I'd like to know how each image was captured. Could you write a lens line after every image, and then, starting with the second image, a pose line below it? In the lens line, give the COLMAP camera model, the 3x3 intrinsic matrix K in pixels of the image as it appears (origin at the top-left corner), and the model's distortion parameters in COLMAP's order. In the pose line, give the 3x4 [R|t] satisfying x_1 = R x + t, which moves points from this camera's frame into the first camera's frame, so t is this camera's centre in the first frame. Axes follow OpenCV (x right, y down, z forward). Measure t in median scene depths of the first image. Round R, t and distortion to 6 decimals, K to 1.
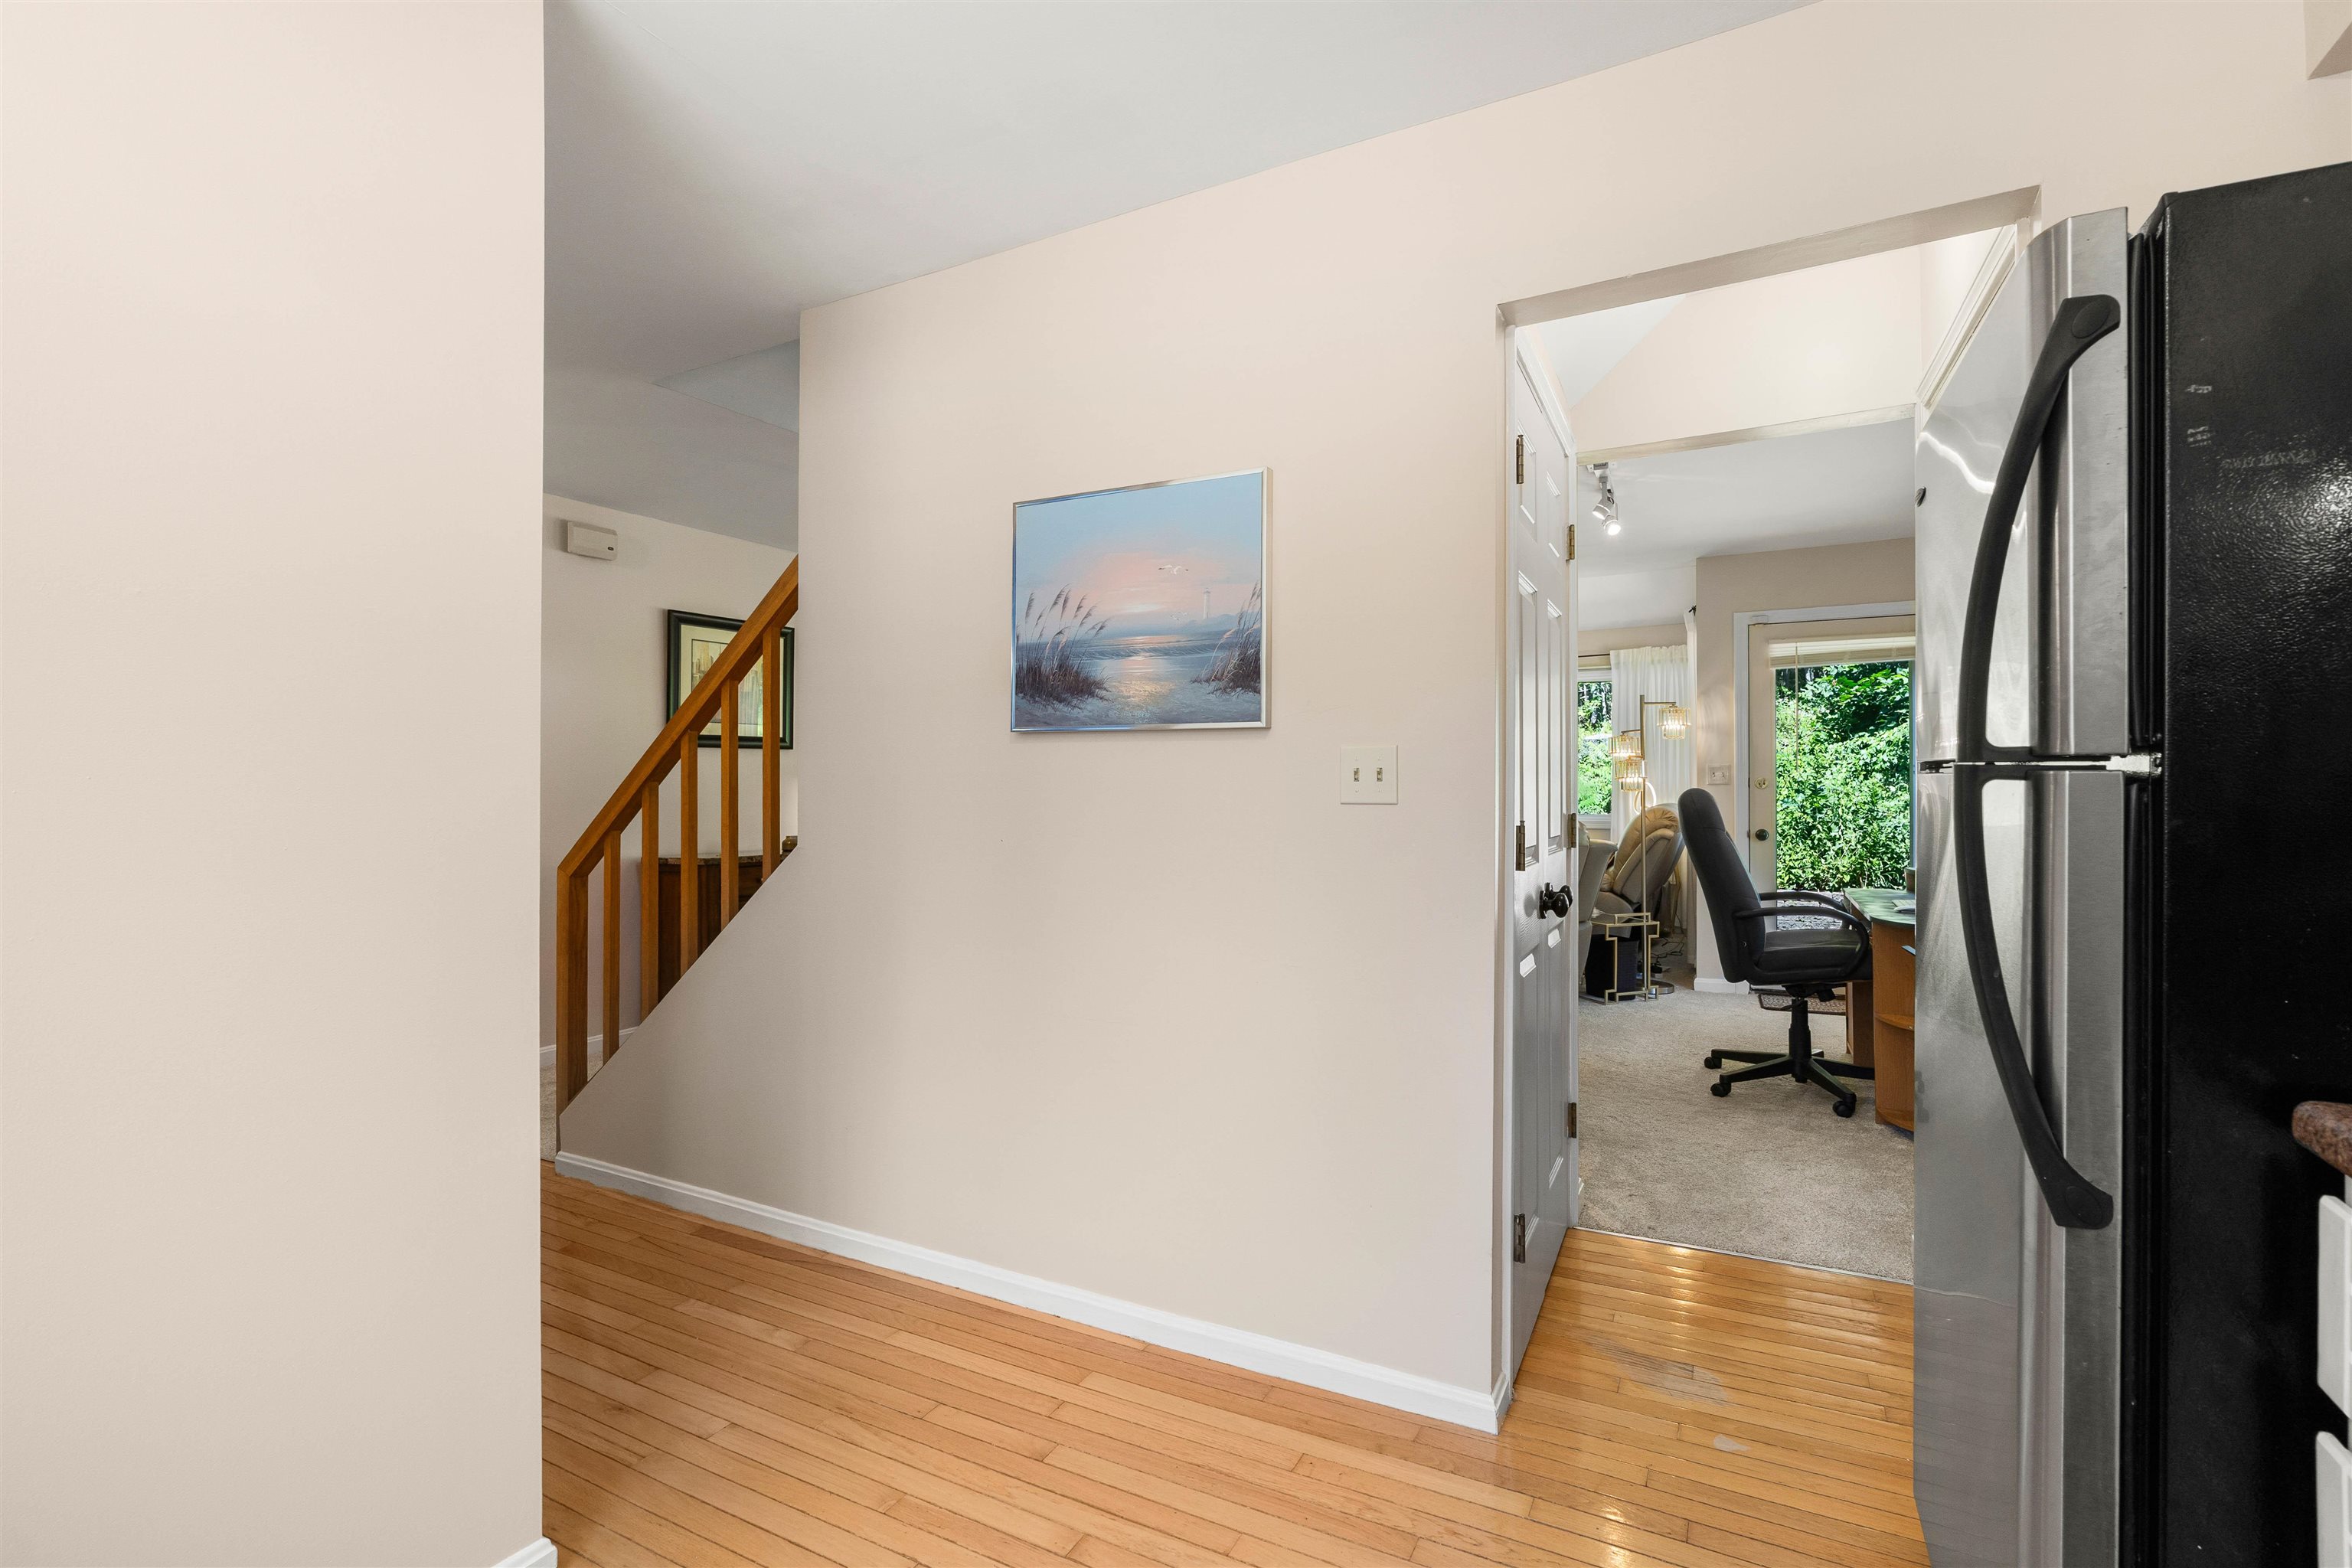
lens RADIAL K [[1068.4, 0, 1198.8], [0, 1068.4, 779.2], [0, 0, 1]] dist [-0.008883, 0.002858]
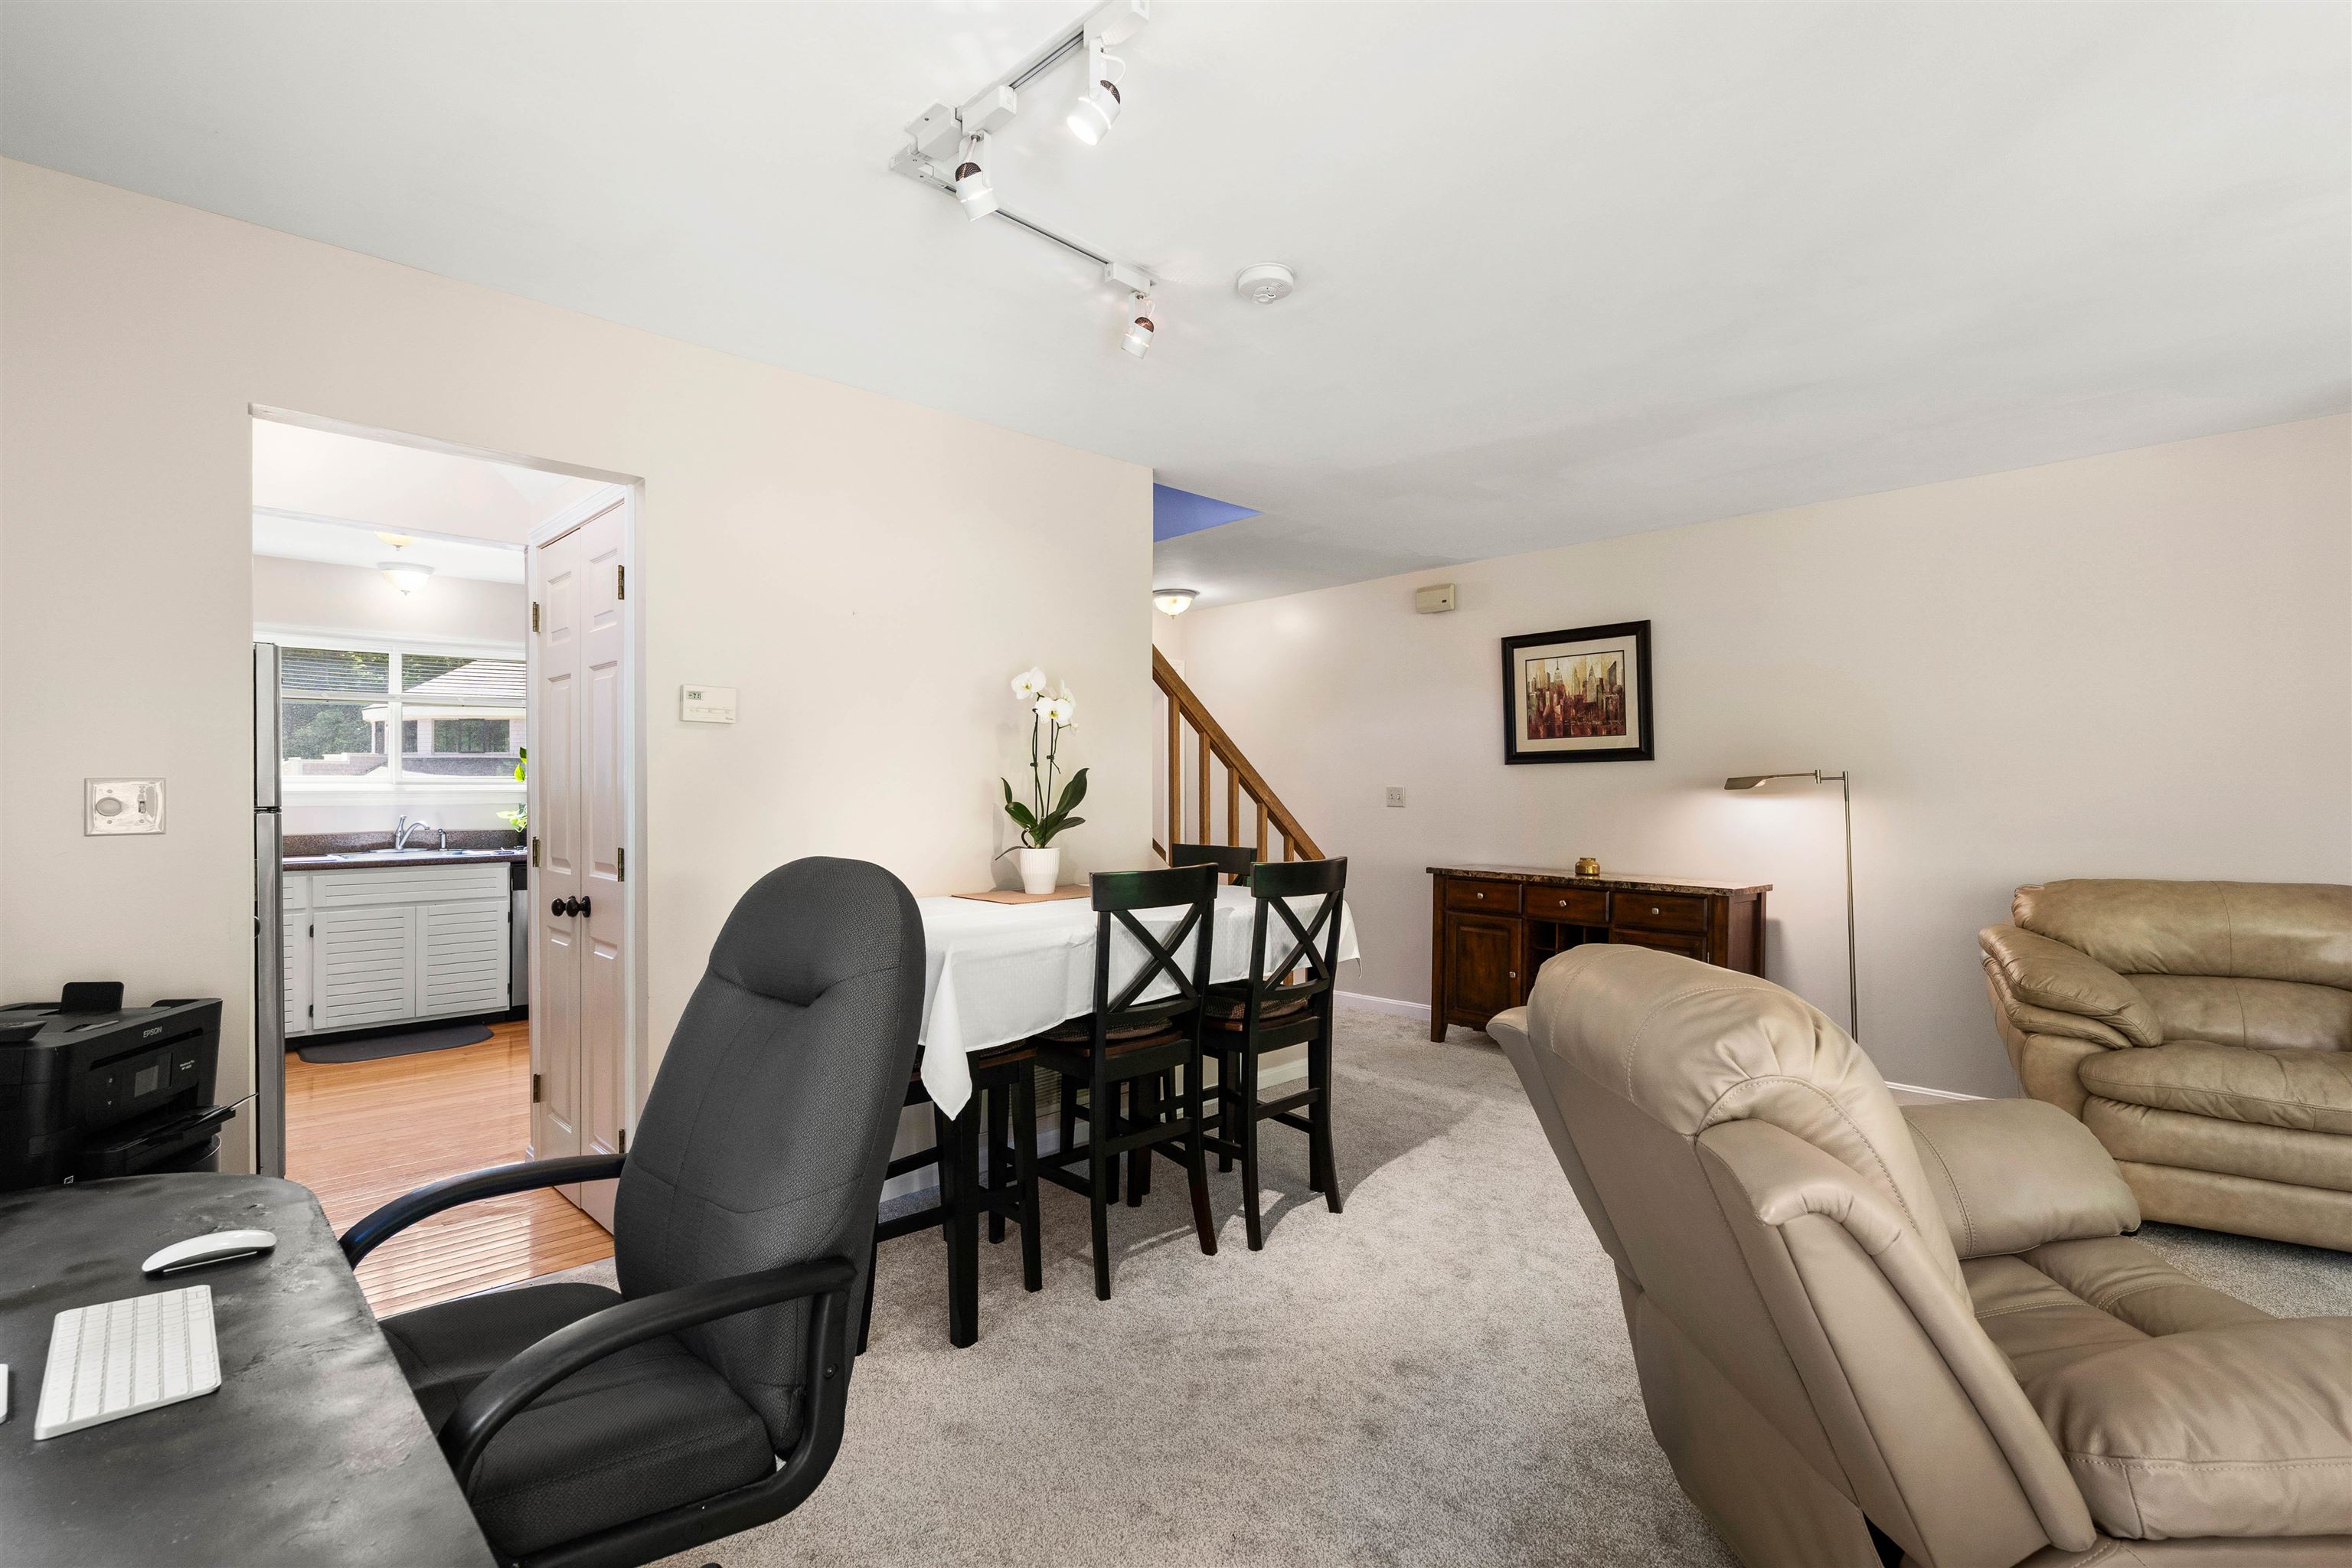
lens RADIAL K [[1068.4, 0, 1167.0], [0, 1068.4, 793.7], [0, 0, 1]] dist [-0.008883, 0.002858]
pose [[-0.320419, 0.008420, -0.947238, 0.280206], [0.007177, 0.999953, 0.006461, -0.005033], [0.947249, -0.004728, -0.320465, 0.450719]]
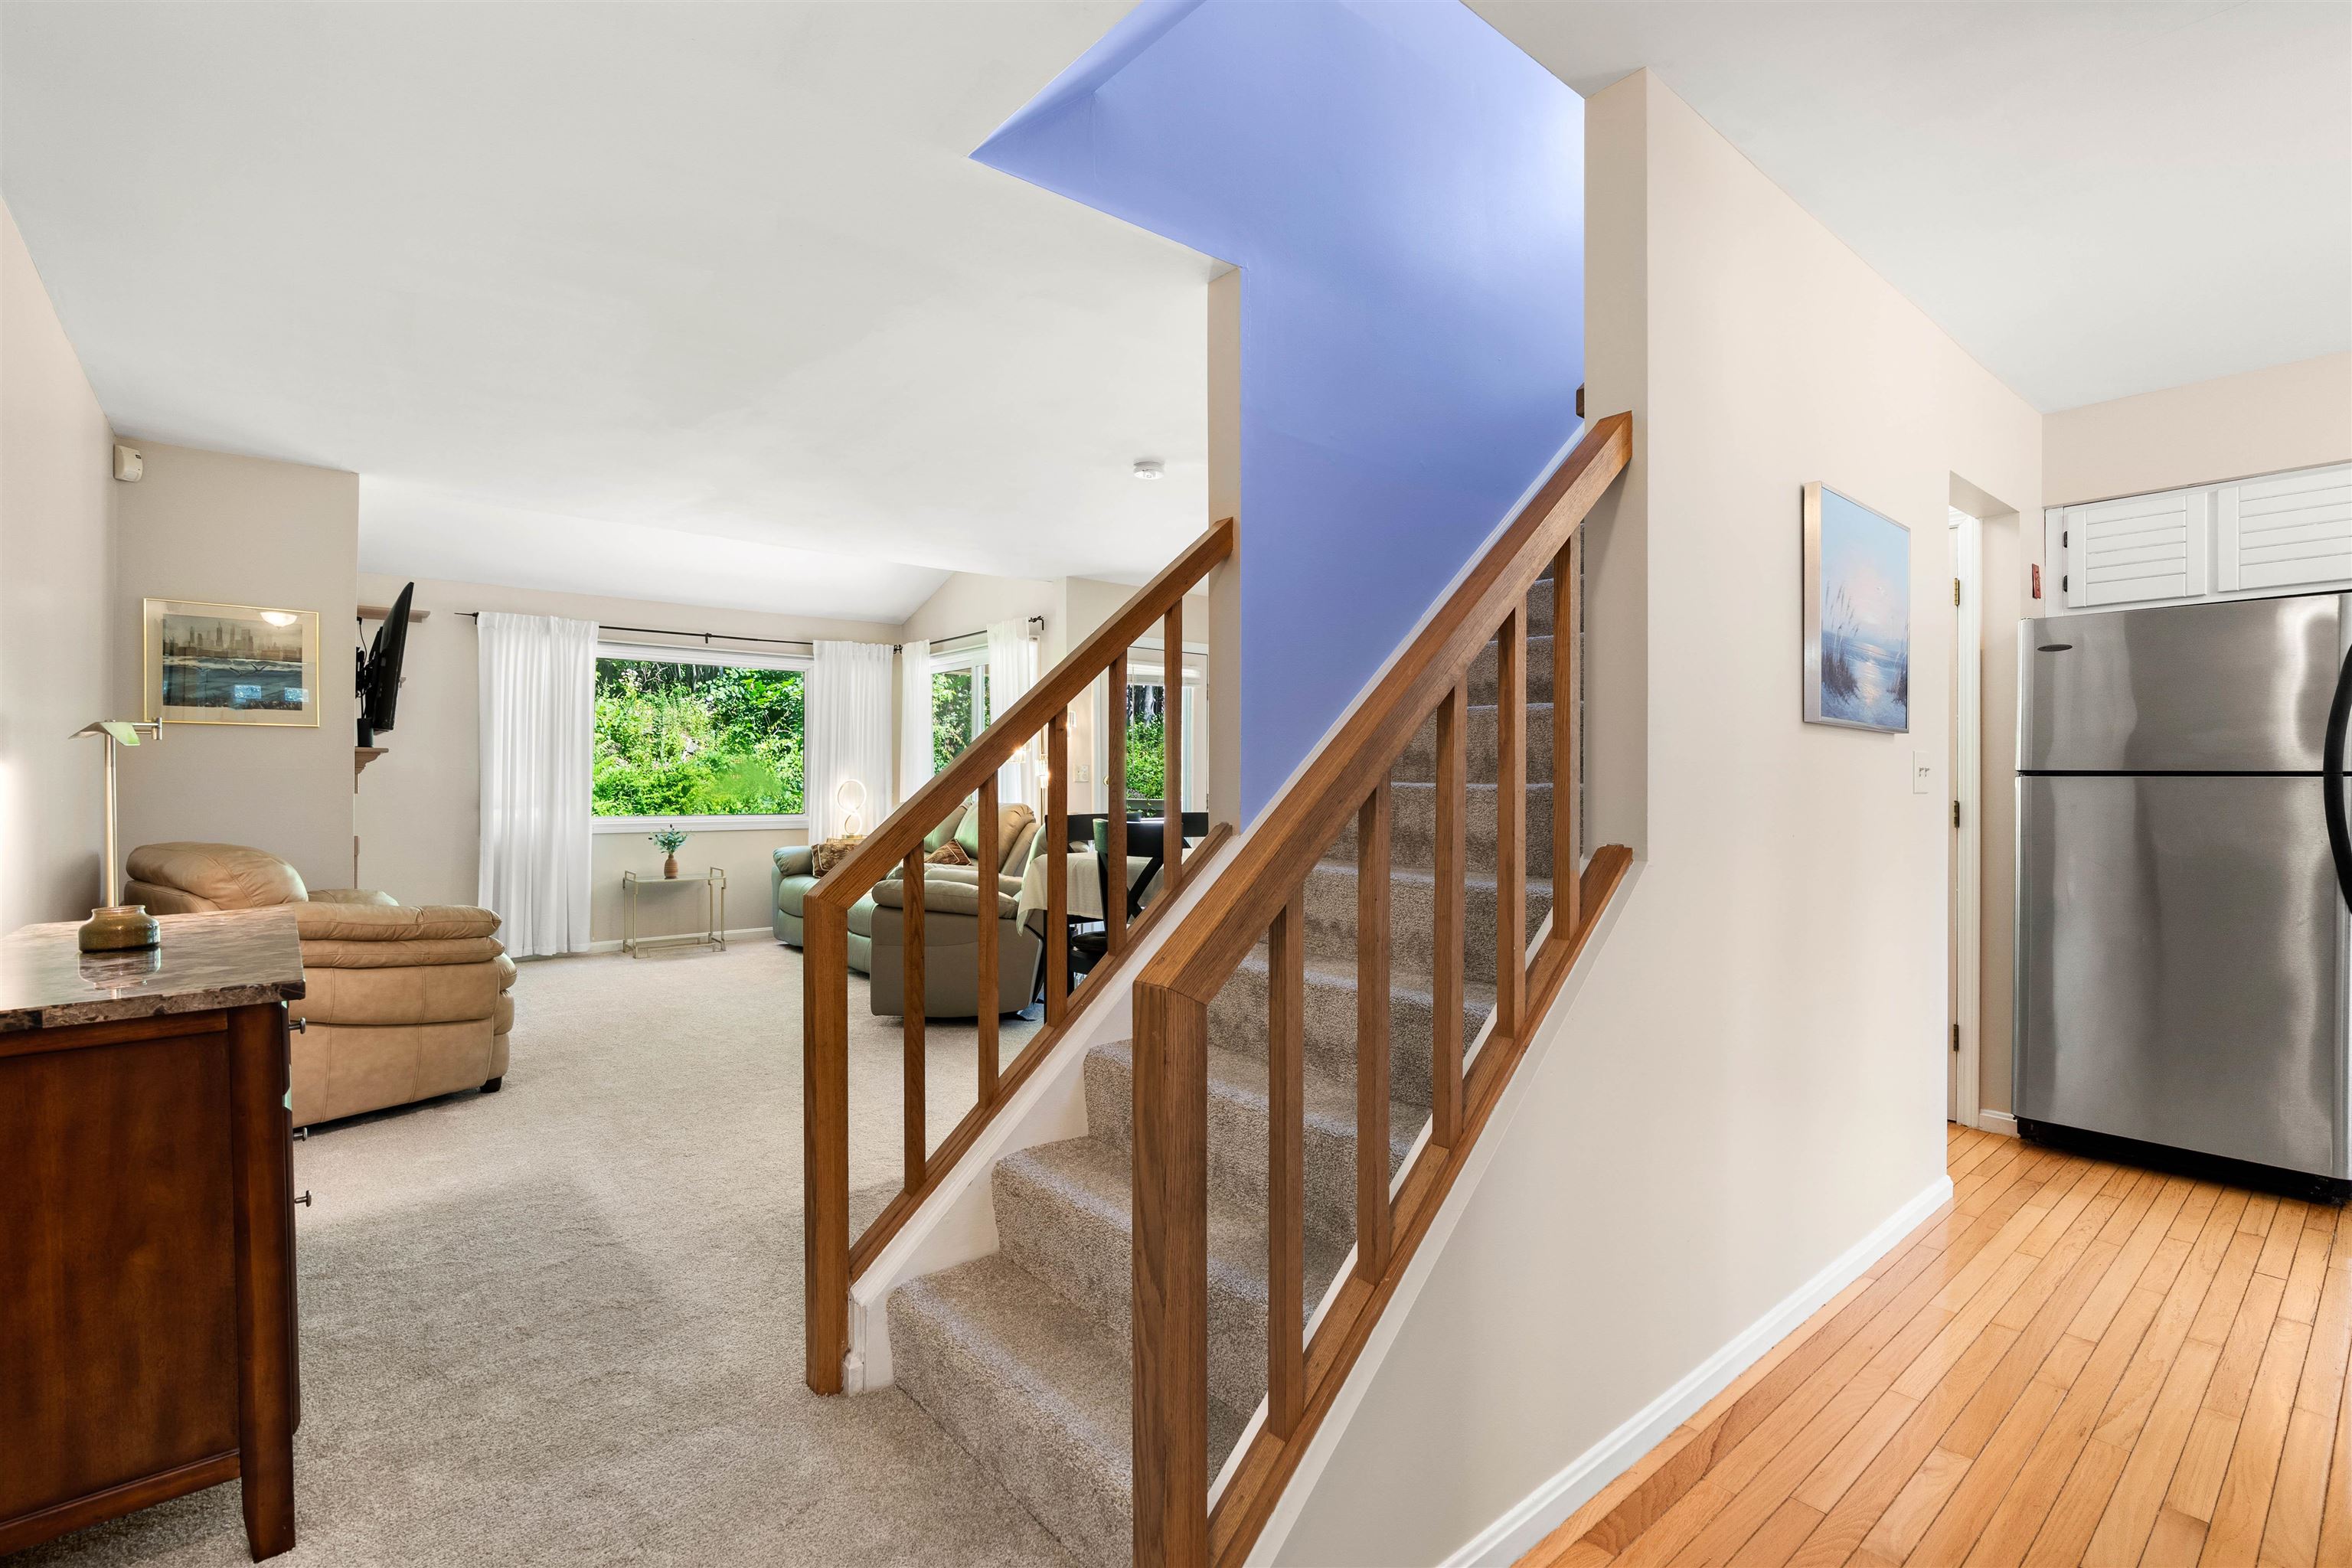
lens RADIAL K [[1068.4, 0, 1166.5], [0, 1068.4, 805.2], [0, 0, 1]] dist [-0.008883, 0.002858]
pose [[0.393139, -0.015329, 0.919351, -0.272159], [-0.008023, 0.999766, 0.020101, 0.003274], [-0.919444, -0.015279, 0.392924, 0.247889]]
